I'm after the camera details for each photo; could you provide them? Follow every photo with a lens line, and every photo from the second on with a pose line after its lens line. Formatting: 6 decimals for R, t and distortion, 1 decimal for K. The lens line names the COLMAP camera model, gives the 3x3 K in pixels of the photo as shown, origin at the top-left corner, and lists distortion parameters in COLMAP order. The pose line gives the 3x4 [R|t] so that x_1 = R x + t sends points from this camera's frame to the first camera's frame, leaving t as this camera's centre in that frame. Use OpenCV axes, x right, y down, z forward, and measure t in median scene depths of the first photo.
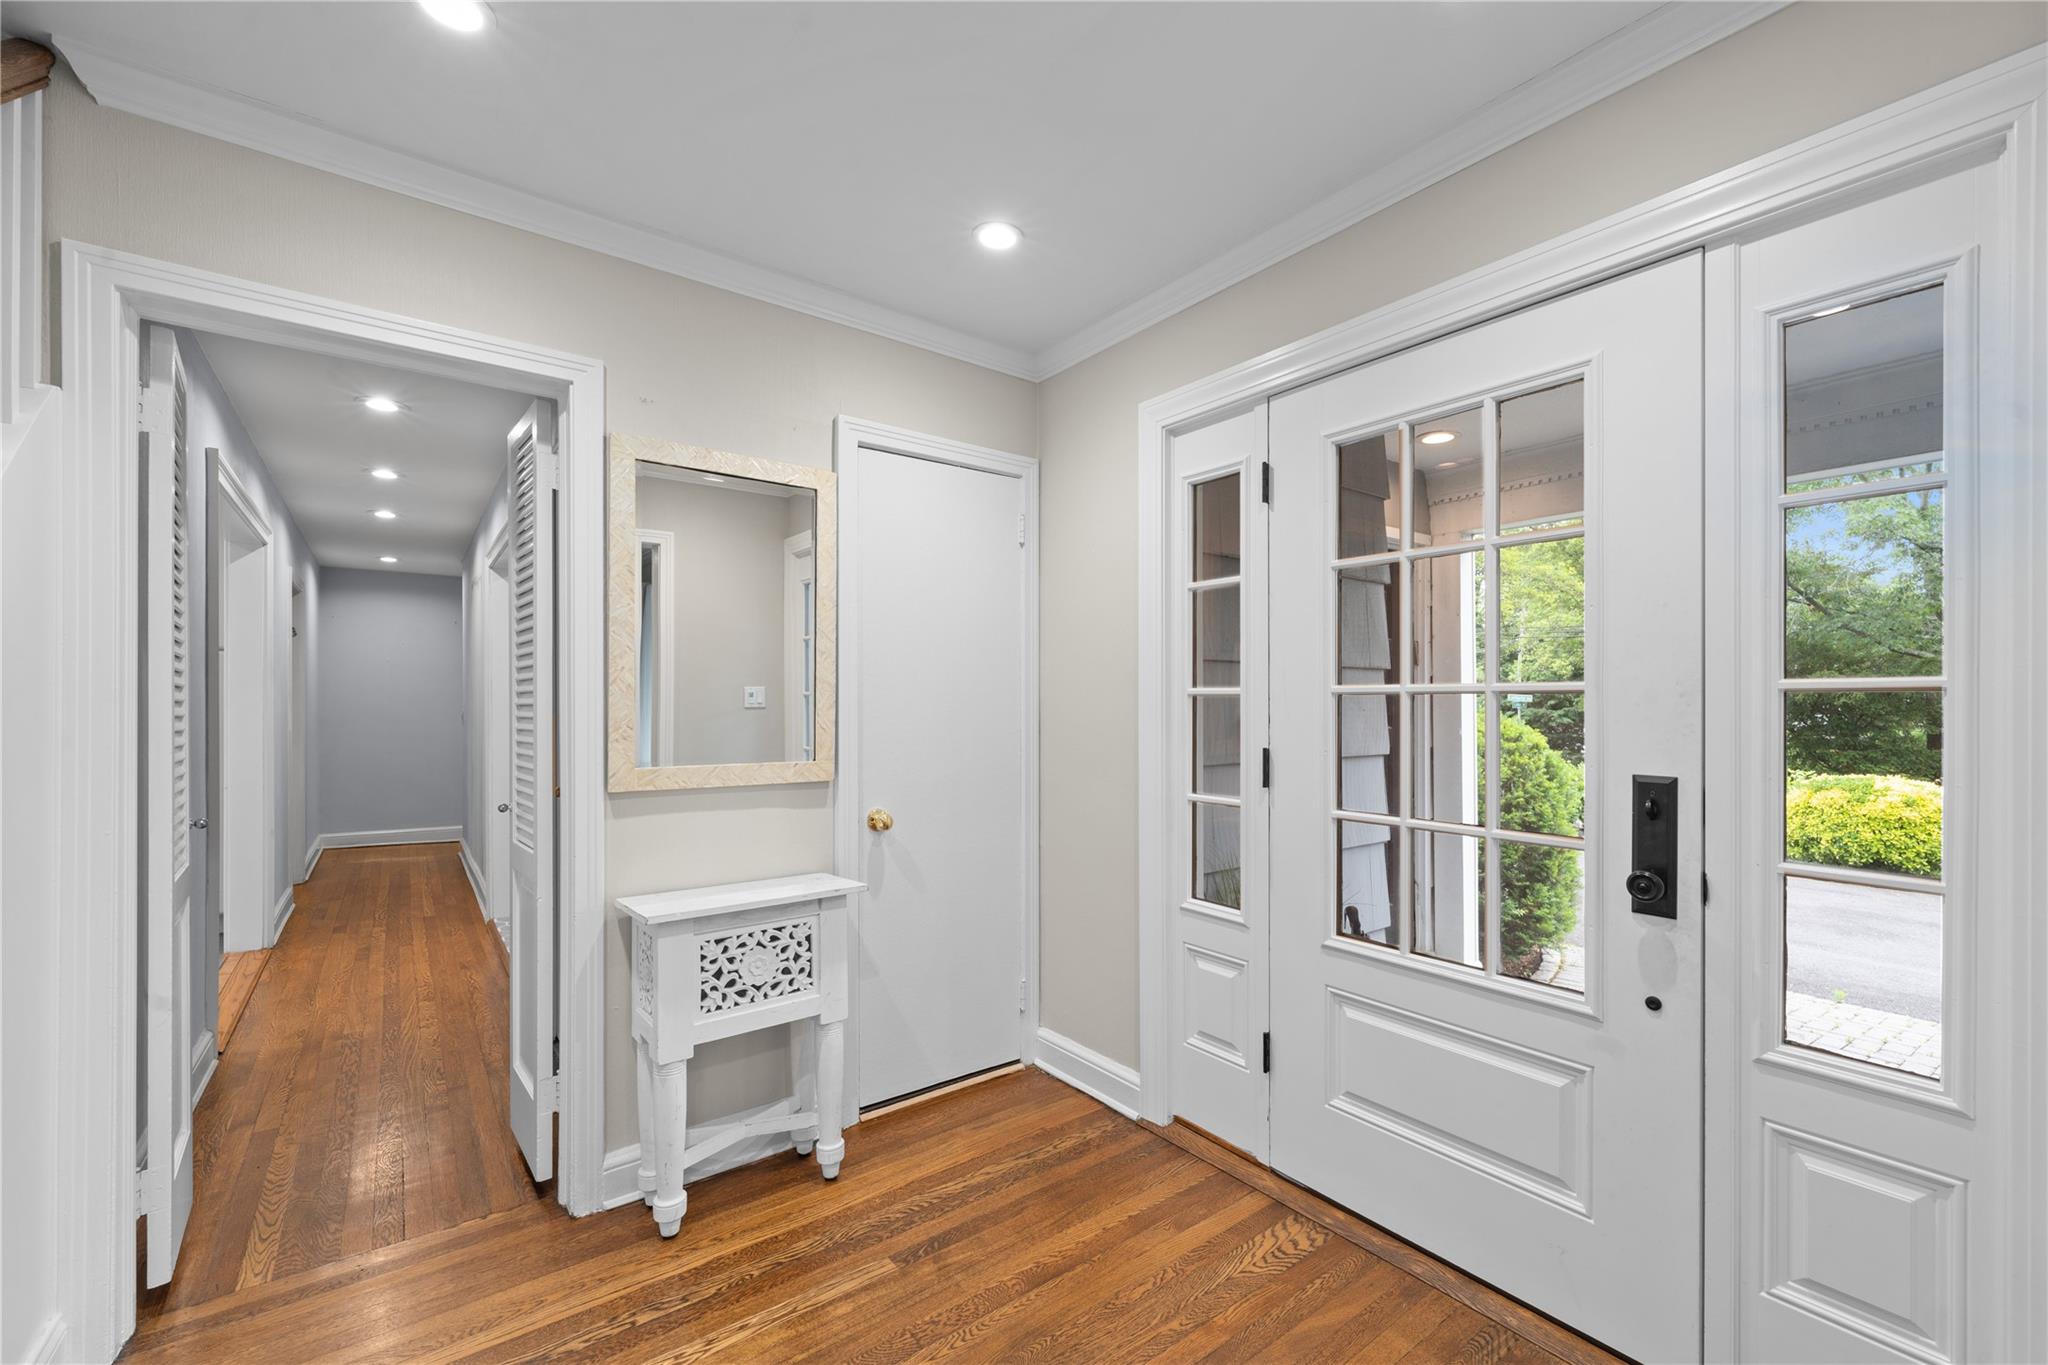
lens RADIAL K [[823.1, 0, 1040.1], [0, 823.1, 707.3], [0, 0, 1]] dist [-0.001284, -0.000091]
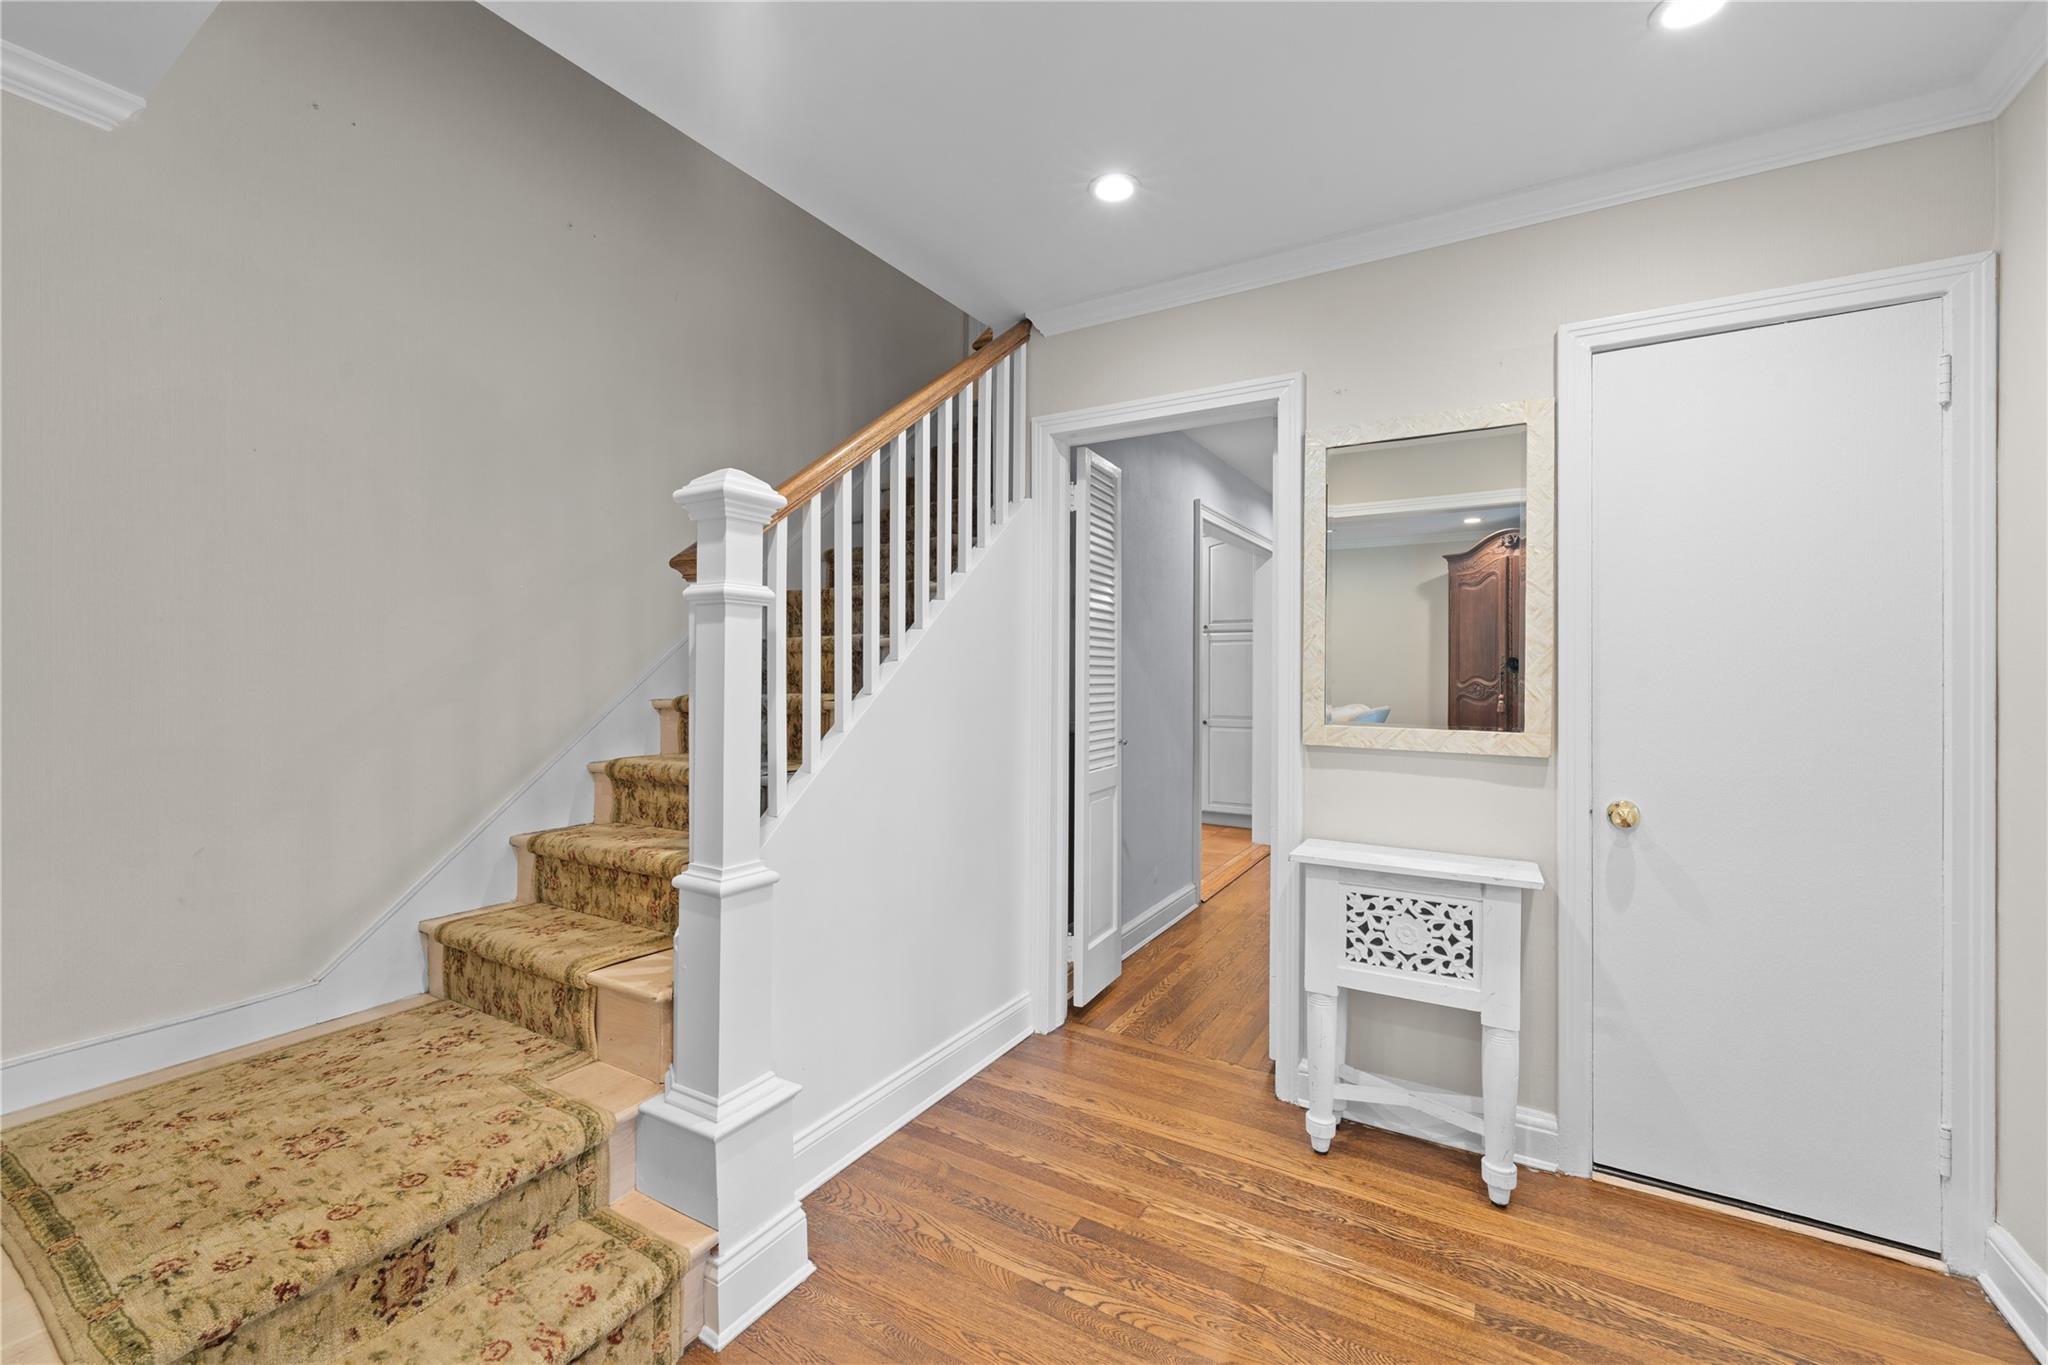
lens RADIAL K [[823.1, 0, 1032.5], [0, 823.1, 671.4], [0, 0, 1]] dist [-0.001284, -0.000091]
pose [[0.381586, 0.003994, -0.924325, 0.393161], [-0.005576, 0.999982, 0.002019, 0.000967], [0.924316, 0.004383, 0.381602, 0.209966]]
